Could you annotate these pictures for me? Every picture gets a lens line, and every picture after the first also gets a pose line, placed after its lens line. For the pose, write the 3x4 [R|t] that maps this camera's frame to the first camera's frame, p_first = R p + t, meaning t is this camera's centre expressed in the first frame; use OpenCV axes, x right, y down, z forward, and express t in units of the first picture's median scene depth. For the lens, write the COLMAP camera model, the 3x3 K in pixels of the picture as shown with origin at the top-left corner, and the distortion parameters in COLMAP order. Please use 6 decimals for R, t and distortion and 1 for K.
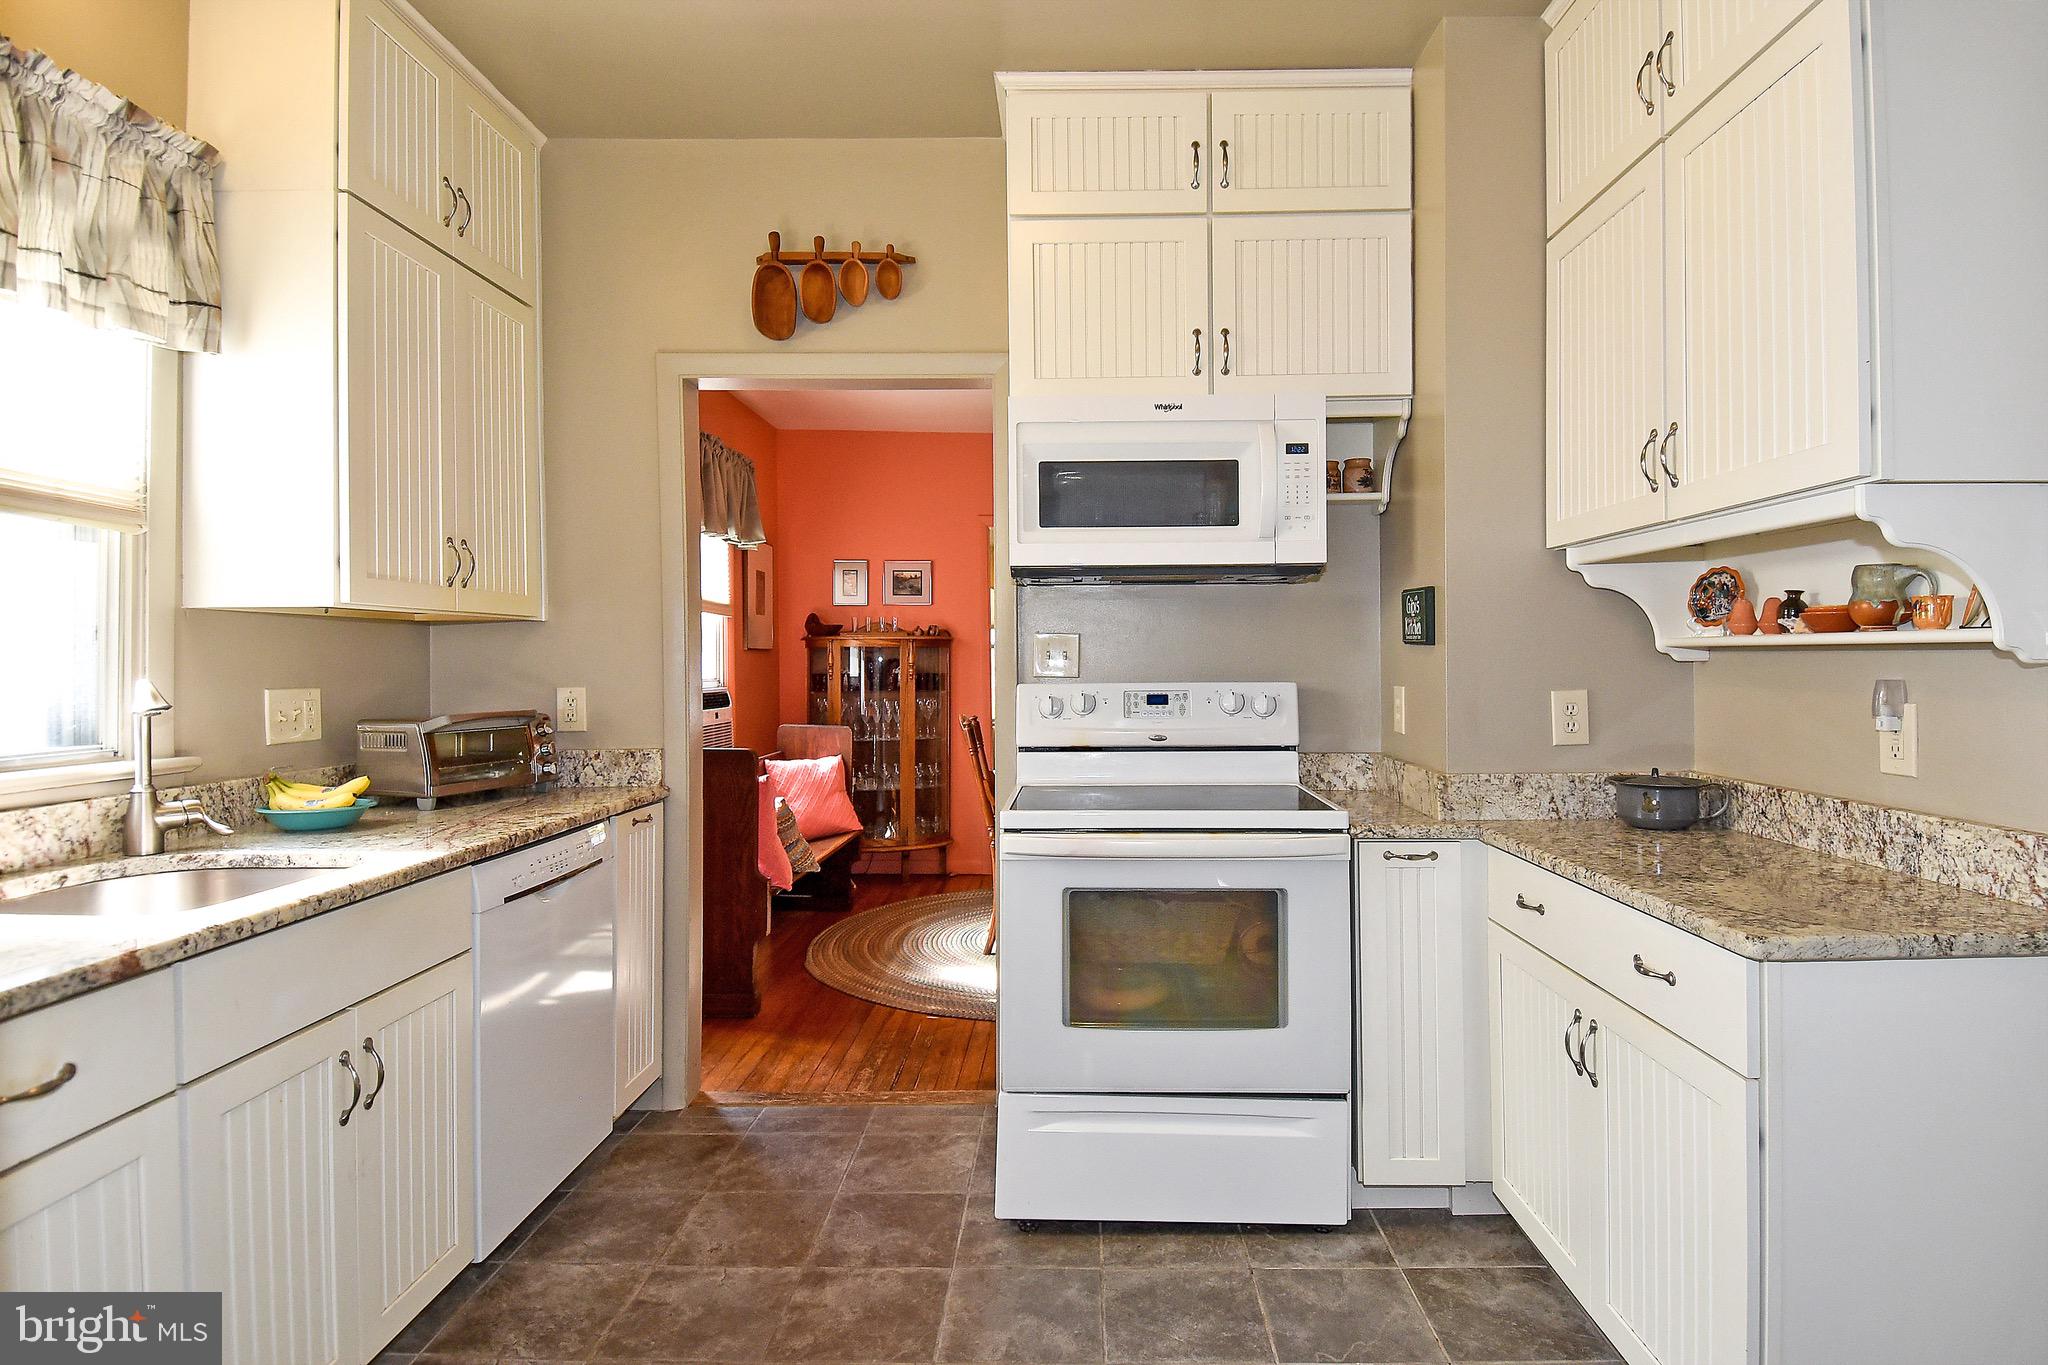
lens RADIAL K [[1158.8, 0, 1082.8], [0, 1158.8, 647.2], [0, 0, 1]] dist [0.048007, -0.062870]
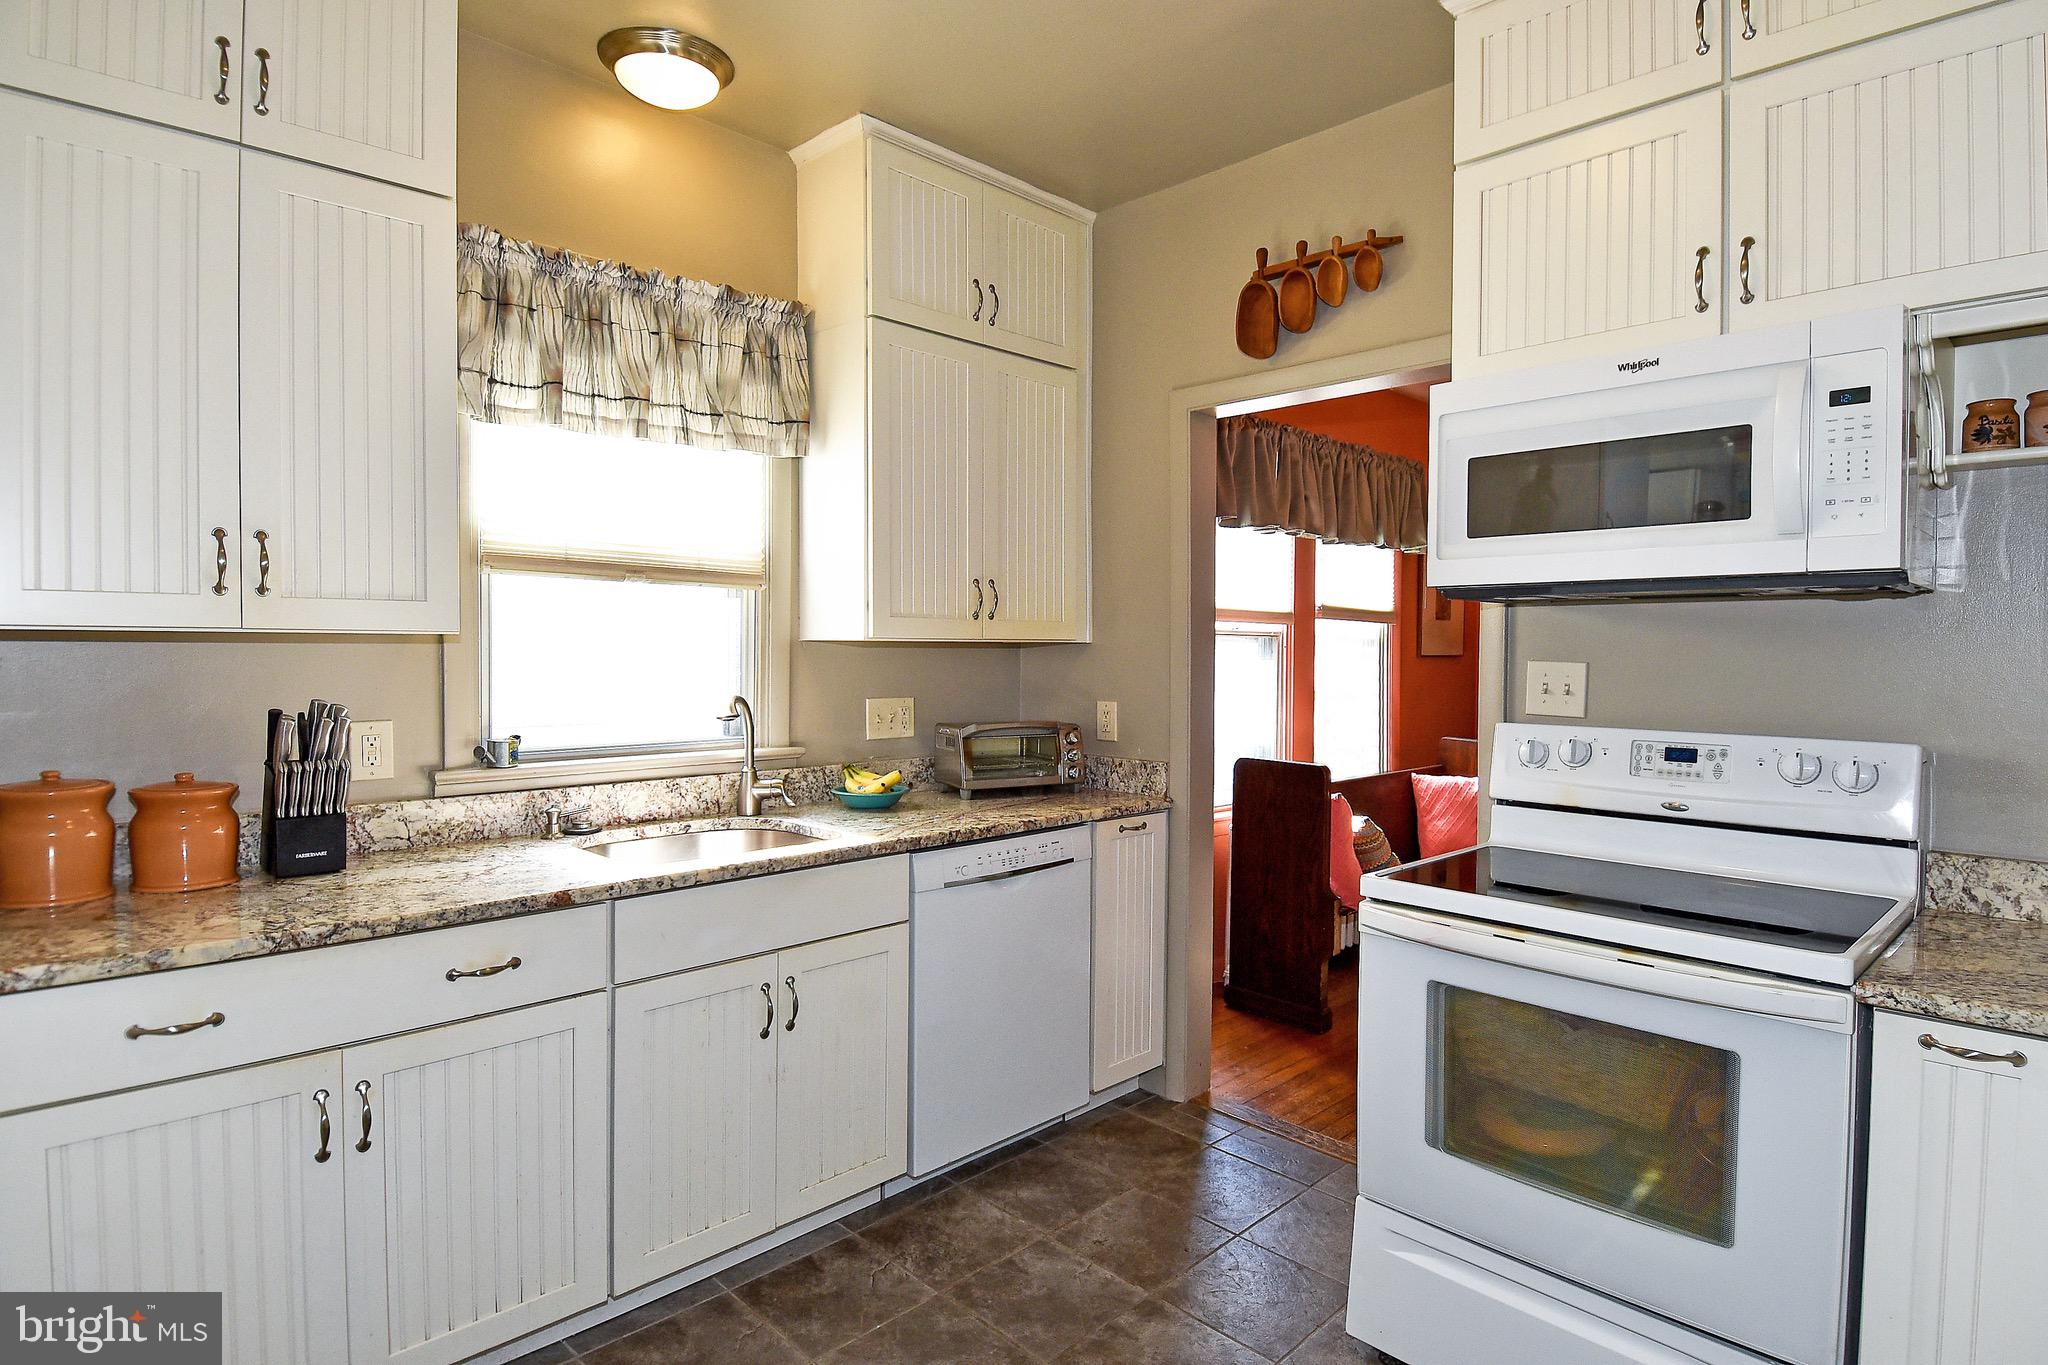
lens RADIAL K [[1126.8, 0, 1037.4], [0, 1126.8, 661.0], [0, 0, 1]] dist [0.042687, -0.052829]
pose [[0.692738, 0.019994, -0.720912, 0.357468], [-0.001109, 0.999644, 0.026659, -0.040215], [0.721188, -0.017669, 0.692514, 0.234438]]
